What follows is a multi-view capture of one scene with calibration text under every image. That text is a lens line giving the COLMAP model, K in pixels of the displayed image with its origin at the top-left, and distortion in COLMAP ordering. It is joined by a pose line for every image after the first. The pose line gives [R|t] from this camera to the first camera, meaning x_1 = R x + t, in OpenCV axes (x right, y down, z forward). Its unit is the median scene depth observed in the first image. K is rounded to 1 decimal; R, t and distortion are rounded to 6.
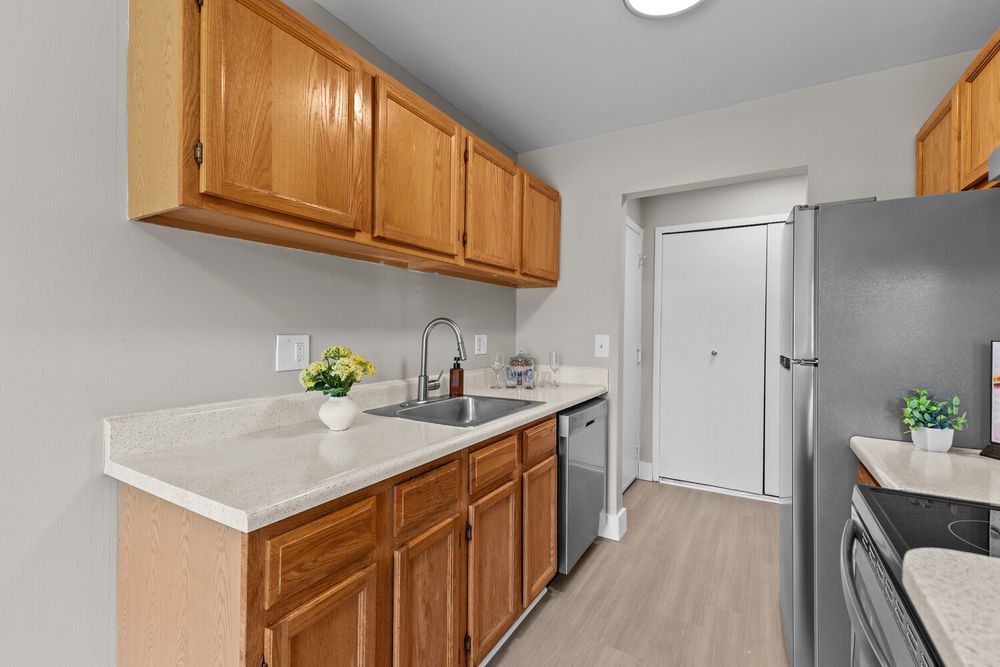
lens RADIAL K [[435.0, 0, 507.5], [0, 435.0, 332.3], [0, 0, 1]] dist [0.013421, 0.000353]
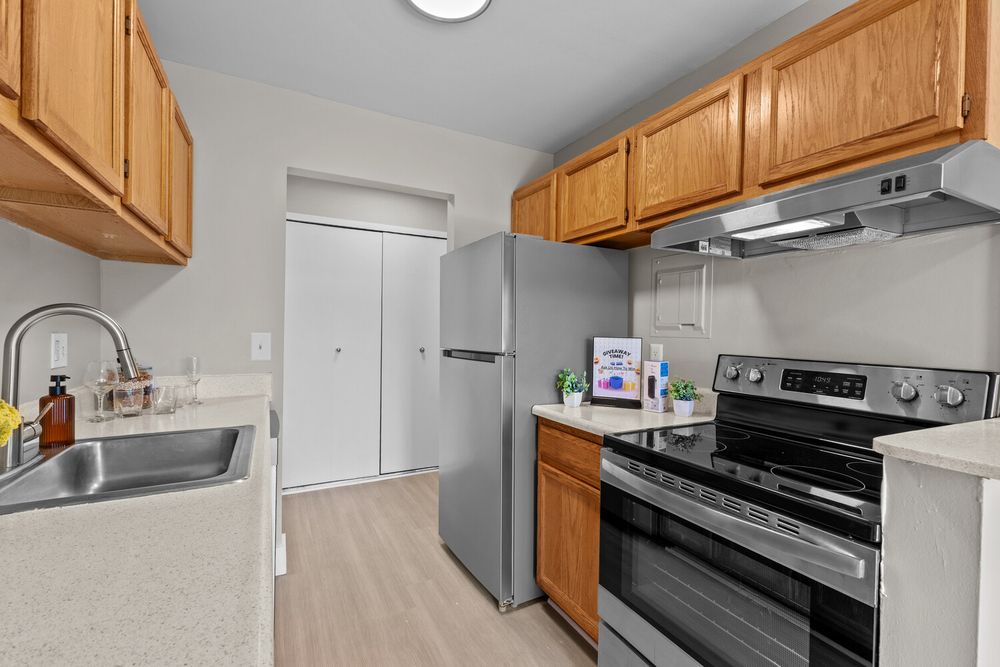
lens RADIAL K [[435.0, 0, 512.7], [0, 435.0, 339.0], [0, 0, 1]] dist [0.013421, 0.000353]
pose [[0.527962, -0.016193, 0.849113, -0.264976], [-0.006811, 0.999705, 0.023300, -0.005212], [-0.849240, -0.018085, 0.527696, 0.202711]]
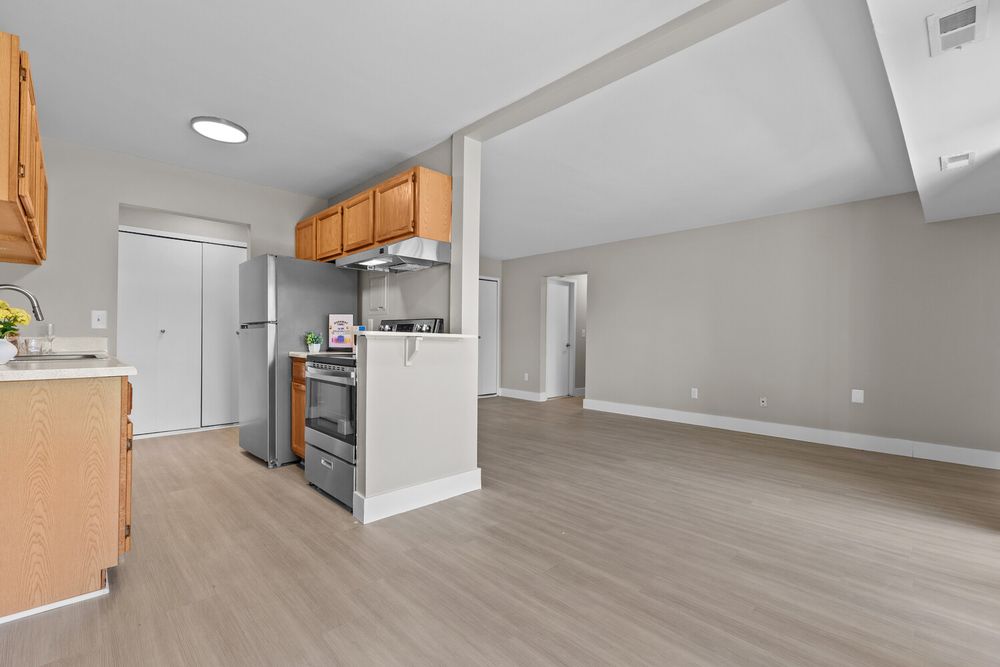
lens RADIAL K [[435.0, 0, 501.8], [0, 435.0, 340.3], [0, 0, 1]] dist [0.013421, 0.000353]
pose [[0.280099, -0.010650, 0.959912, -0.778090], [-0.001121, 0.999934, 0.011421, 0.088254], [-0.959971, -0.004275, 0.280068, -0.526030]]
